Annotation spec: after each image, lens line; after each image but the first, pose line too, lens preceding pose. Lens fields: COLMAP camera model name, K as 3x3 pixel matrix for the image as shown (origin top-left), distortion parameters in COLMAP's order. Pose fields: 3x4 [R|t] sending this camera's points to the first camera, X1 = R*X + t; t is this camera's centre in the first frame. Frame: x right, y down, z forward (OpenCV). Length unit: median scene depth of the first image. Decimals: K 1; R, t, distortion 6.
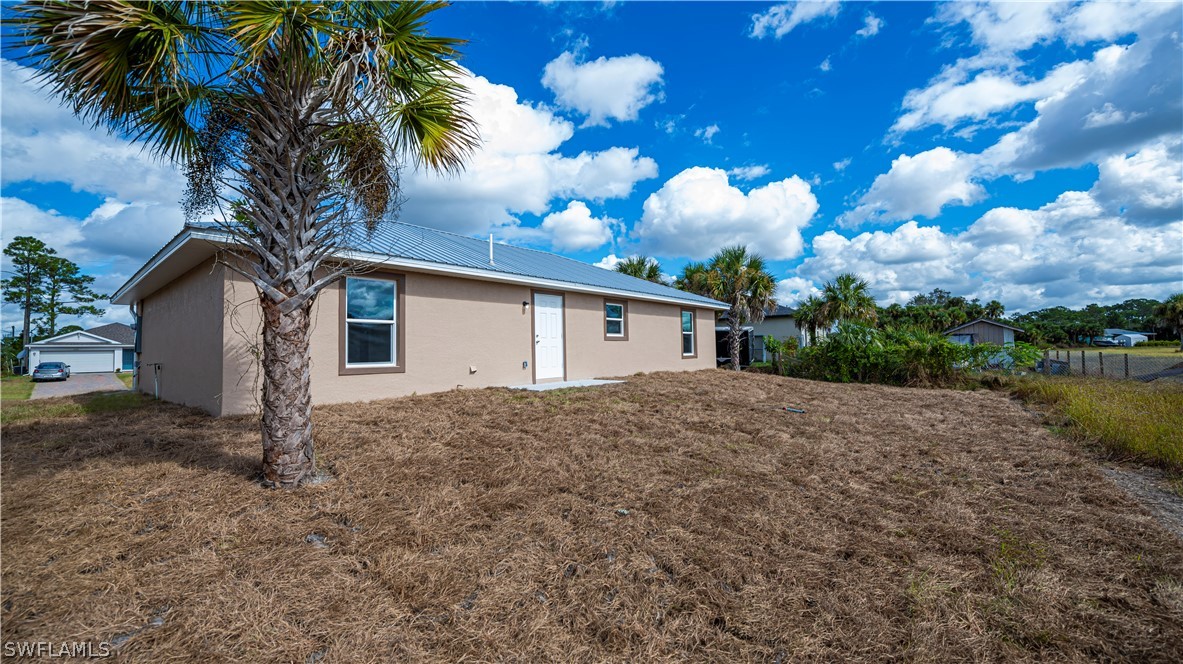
lens RADIAL K [[497.0, 0, 602.5], [0, 497.0, 333.9], [0, 0, 1]] dist [0.026394, 0.000024]
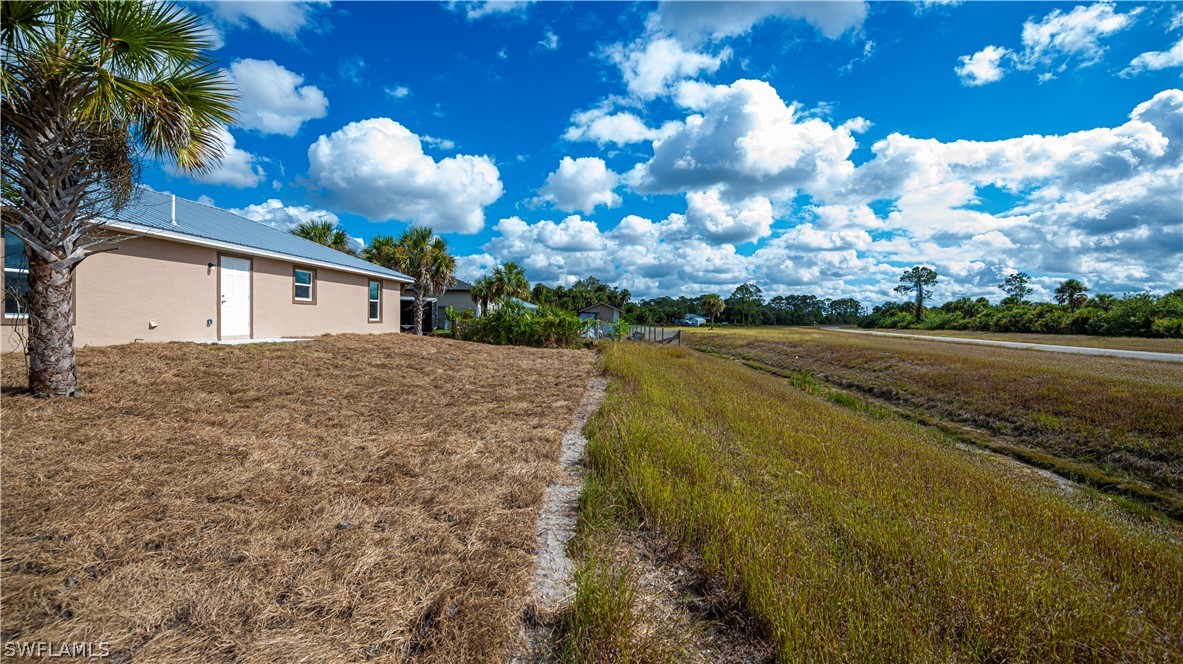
lens RADIAL K [[497.0, 0, 602.5], [0, 497.0, 333.9], [0, 0, 1]] dist [0.026394, 0.000024]
pose [[0.820942, 0.016584, 0.570770, -0.046077], [-0.049286, 0.997906, 0.041894, -0.000261], [-0.568880, -0.062524, 0.820041, -0.212168]]
